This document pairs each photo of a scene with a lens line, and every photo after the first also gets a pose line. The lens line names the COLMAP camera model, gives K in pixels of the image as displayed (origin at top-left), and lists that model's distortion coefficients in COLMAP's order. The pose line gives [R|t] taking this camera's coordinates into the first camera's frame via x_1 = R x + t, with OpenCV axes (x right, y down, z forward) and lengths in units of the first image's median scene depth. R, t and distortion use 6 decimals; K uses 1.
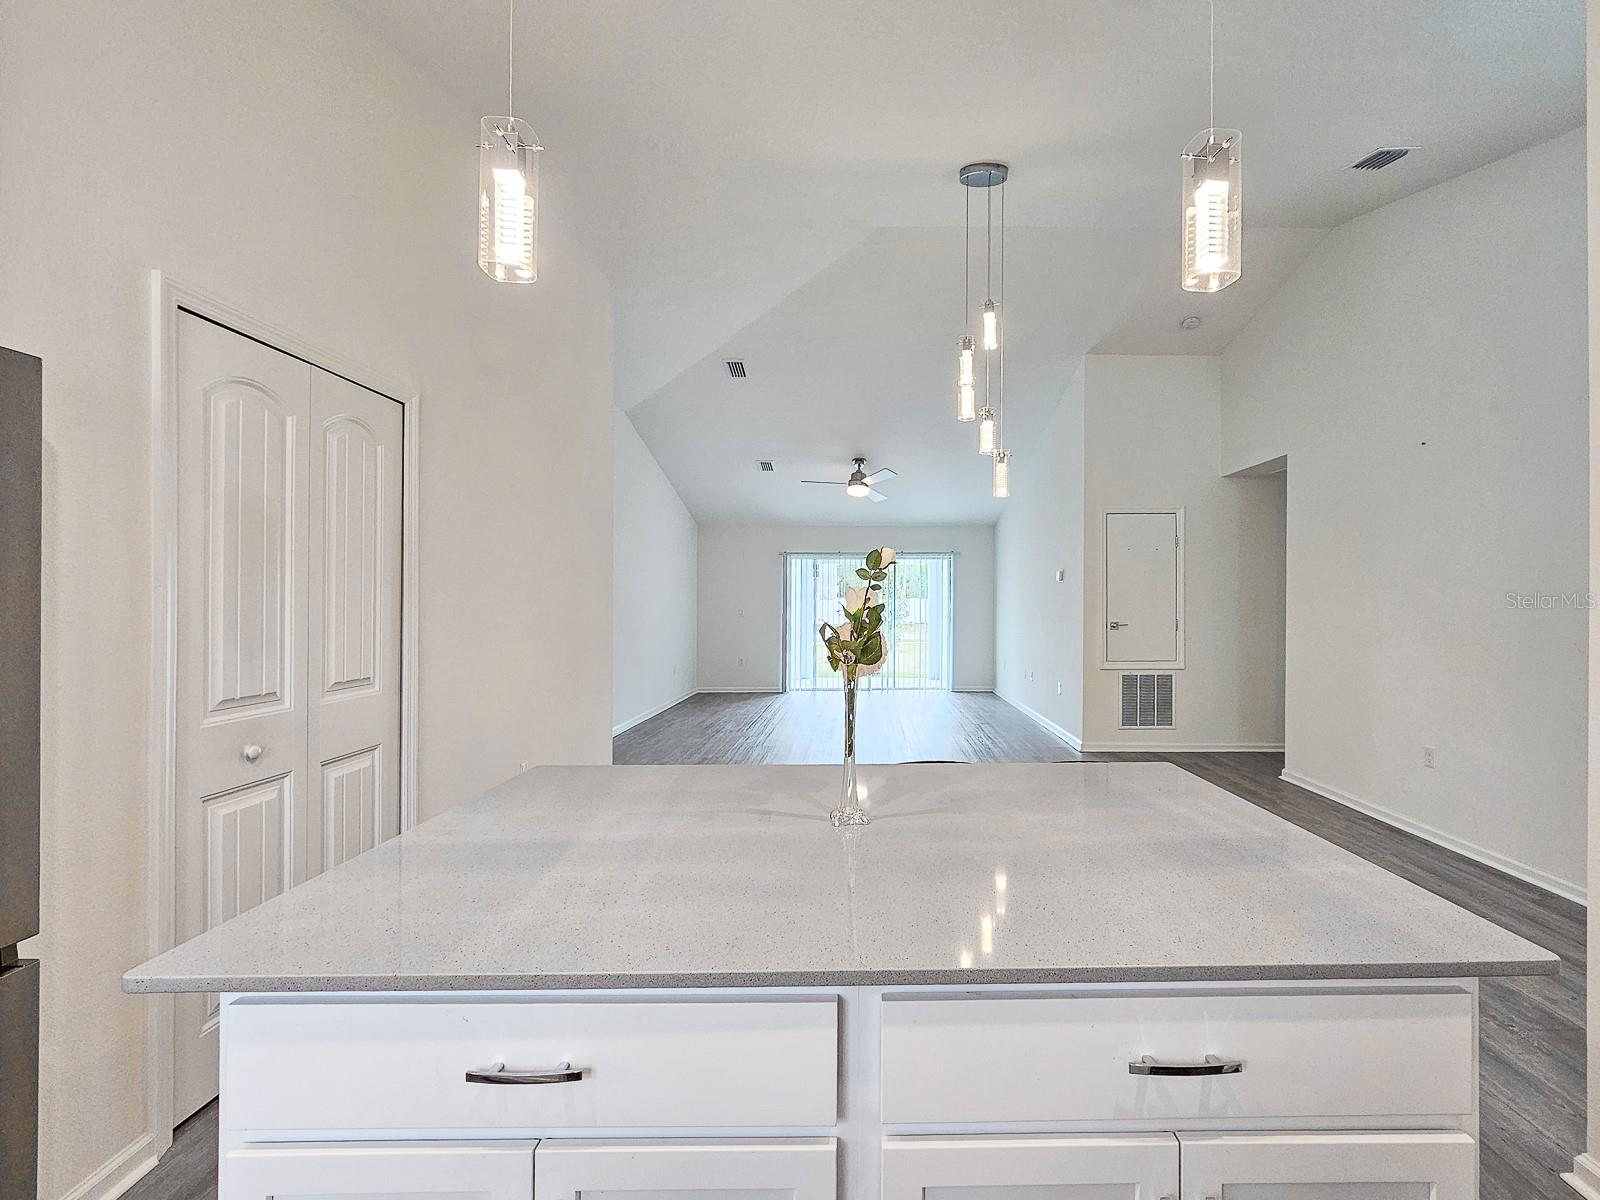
lens RADIAL K [[734.2, 0, 876.2], [0, 734.2, 599.6], [0, 0, 1]] dist [0.000822, -0.000412]
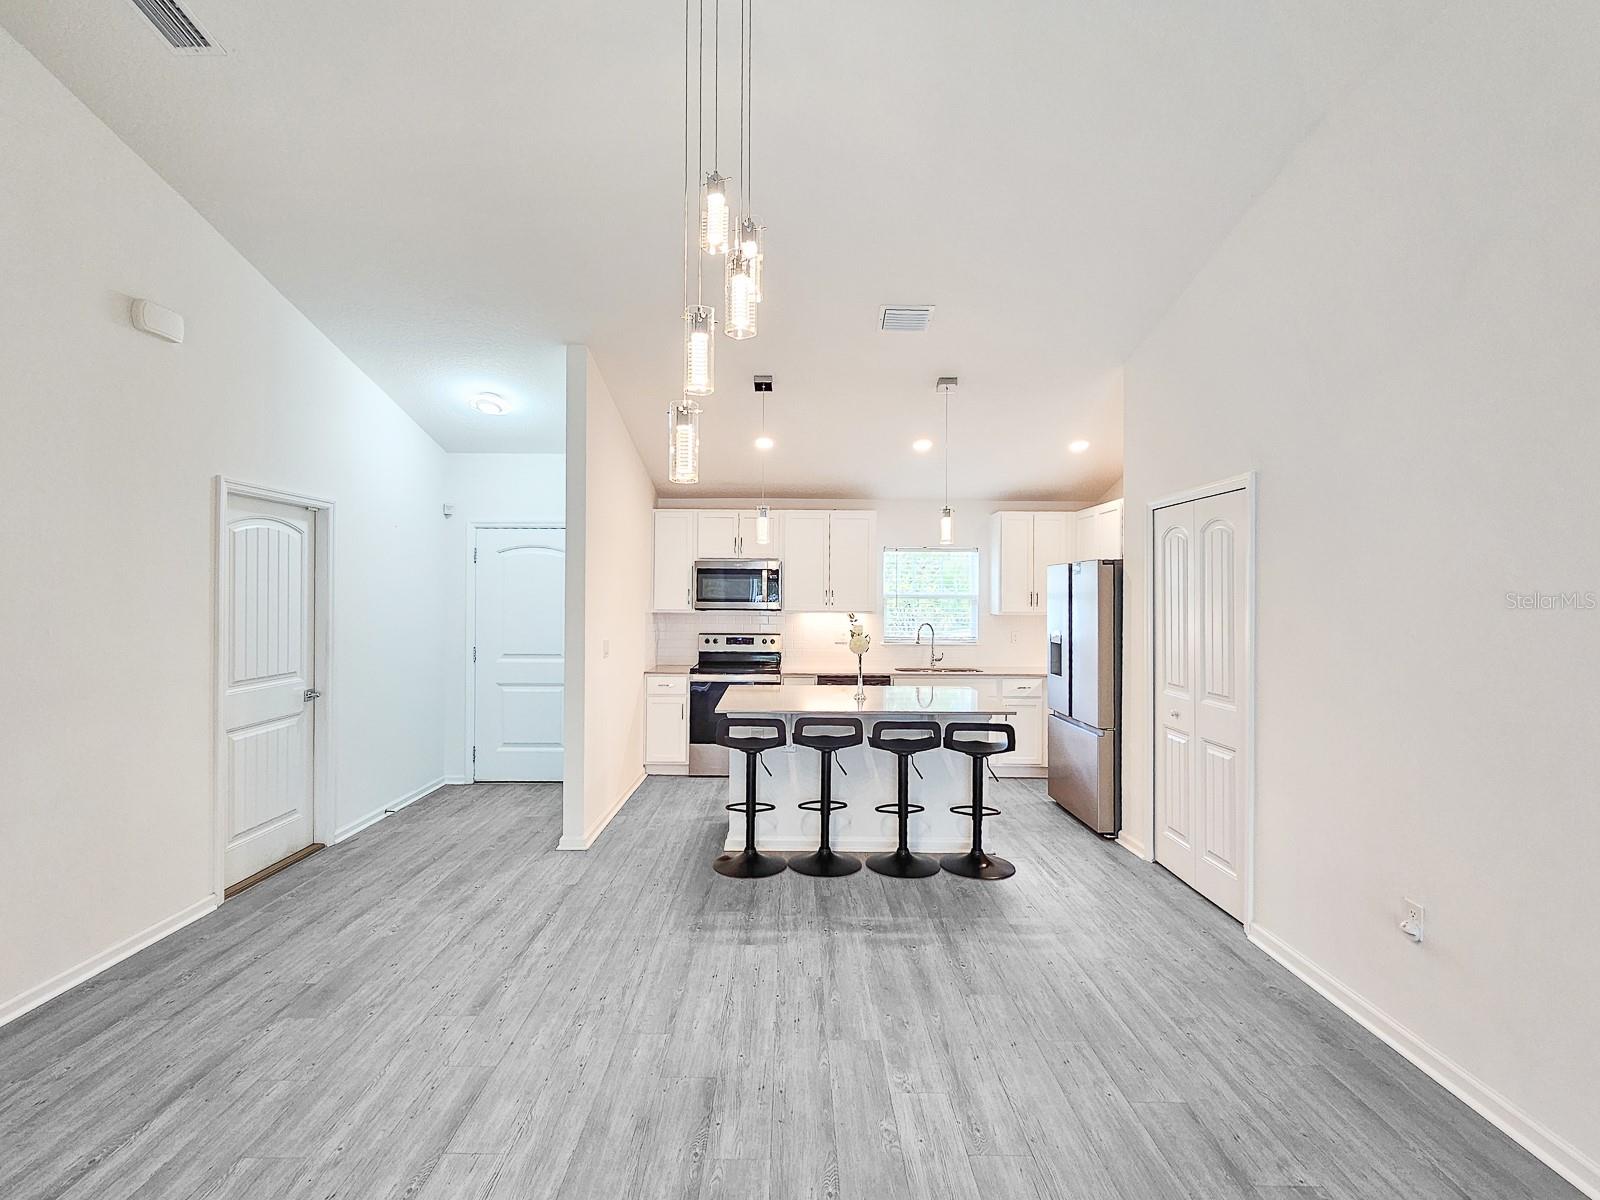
lens RADIAL K [[741.8, 0, 792.4], [0, 741.8, 590.6], [0, 0, 1]] dist [0.001567, 0.000234]
pose [[-0.999870, -0.007758, 0.014118, 0.080010], [-0.007893, 0.999923, -0.009569, -0.048634], [-0.014043, -0.009679, -0.999855, 1.567637]]
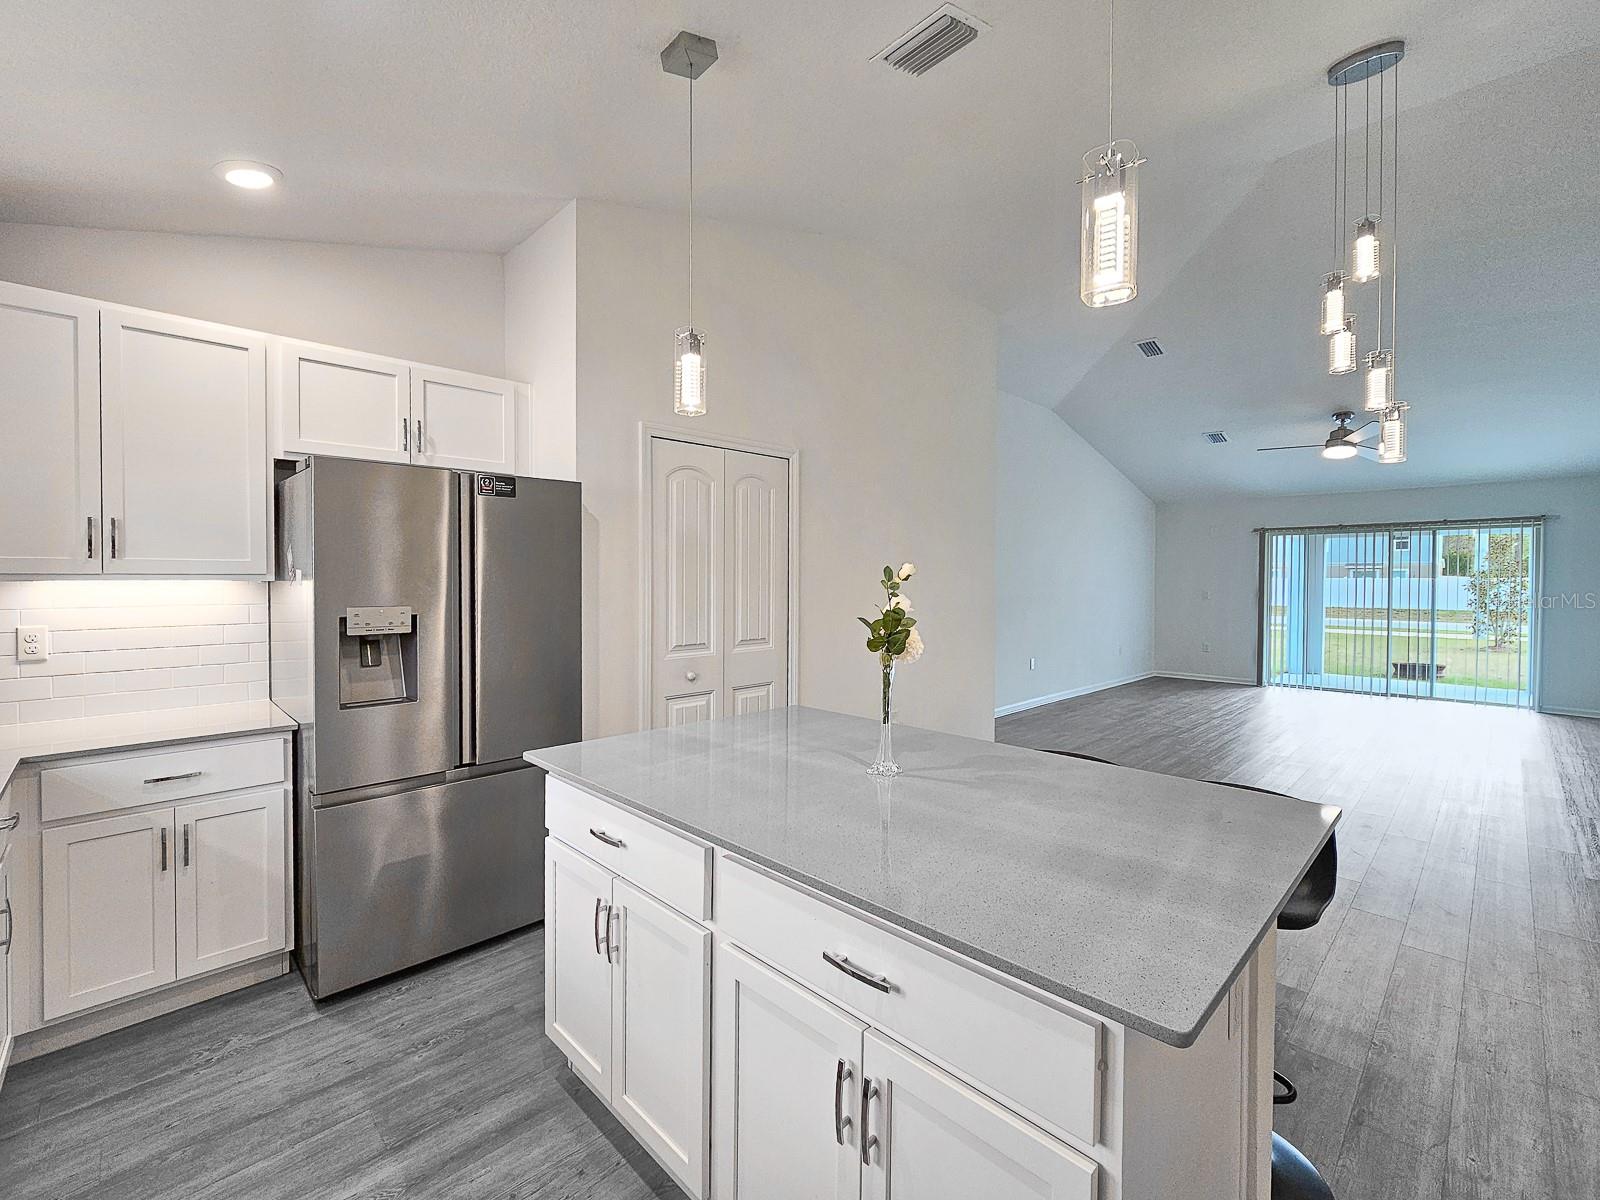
lens RADIAL K [[695.0, 0, 781.5], [0, 695.0, 591.2], [0, 0, 1]] dist [0.000928, 0.000074]
pose [[0.677226, 0.016053, -0.735600, 0.276932], [-0.000434, 0.999771, 0.021417, -0.017699], [0.735775, -0.014185, 0.677078, 0.012577]]
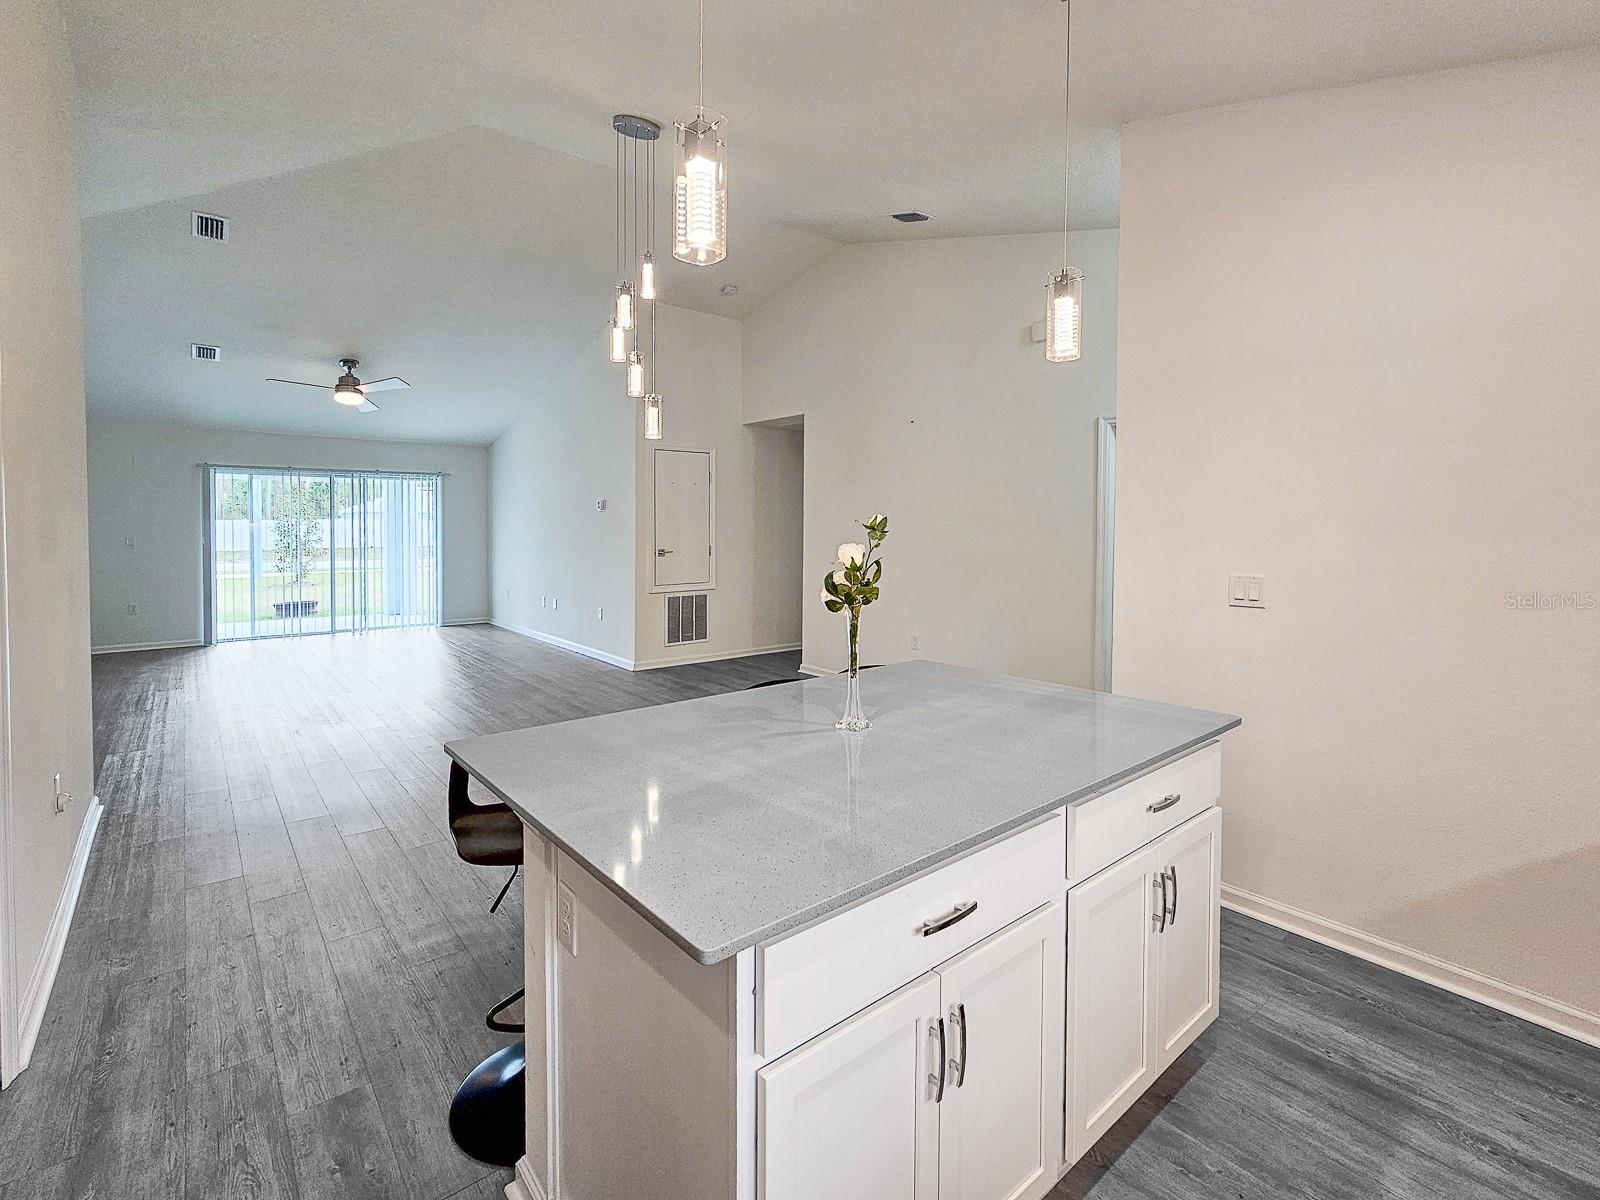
lens RADIAL K [[735.2, 0, 795.0], [0, 735.2, 547.2], [0, 0, 1]] dist [0.001081, 0.000149]
pose [[0.781203, -0.017221, 0.624040, -0.335965], [-0.005589, 0.999386, 0.034576, -0.020093], [-0.624252, -0.030498, 0.780627, 0.028434]]
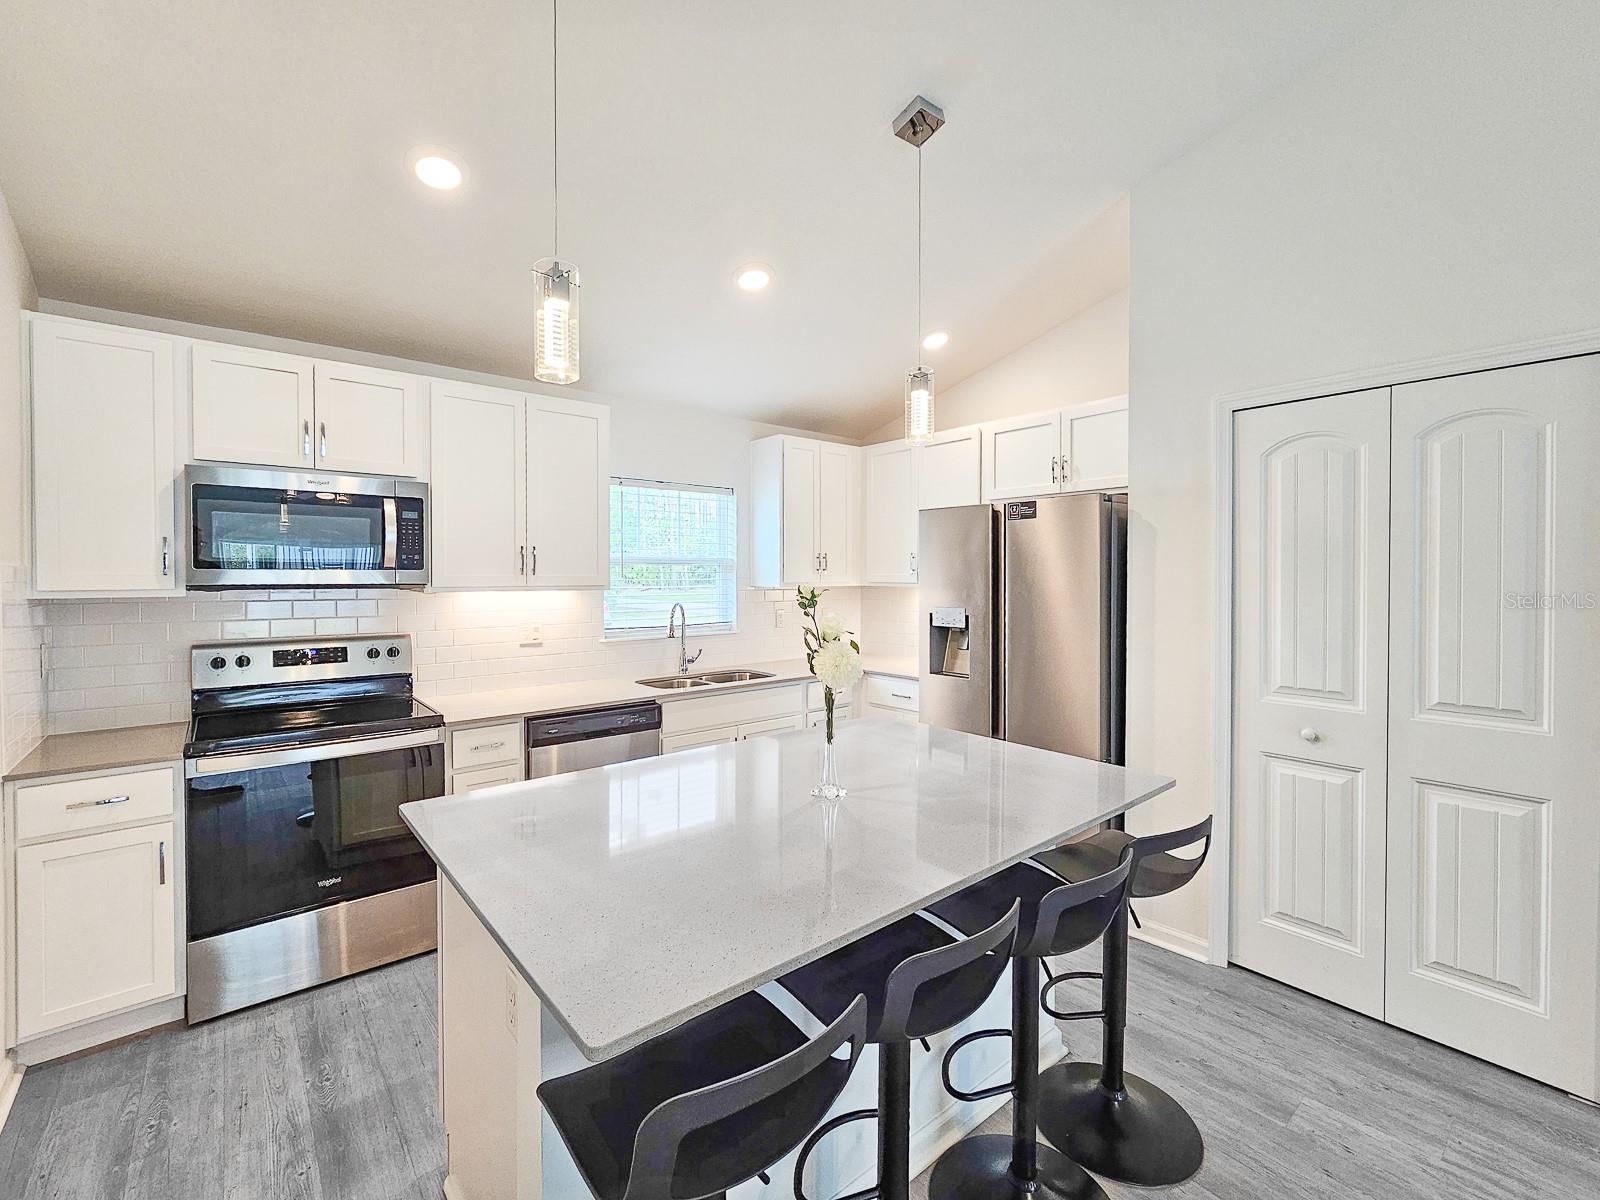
lens RADIAL K [[701.4, 0, 796.3], [0, 701.4, 580.9], [0, 0, 1]] dist [0.000806, 0.000453]
pose [[-0.781794, 0.005517, -0.623512, 0.289841], [0.000349, 0.999965, 0.008411, -0.031516], [0.623536, 0.006359, -0.781768, 0.718131]]
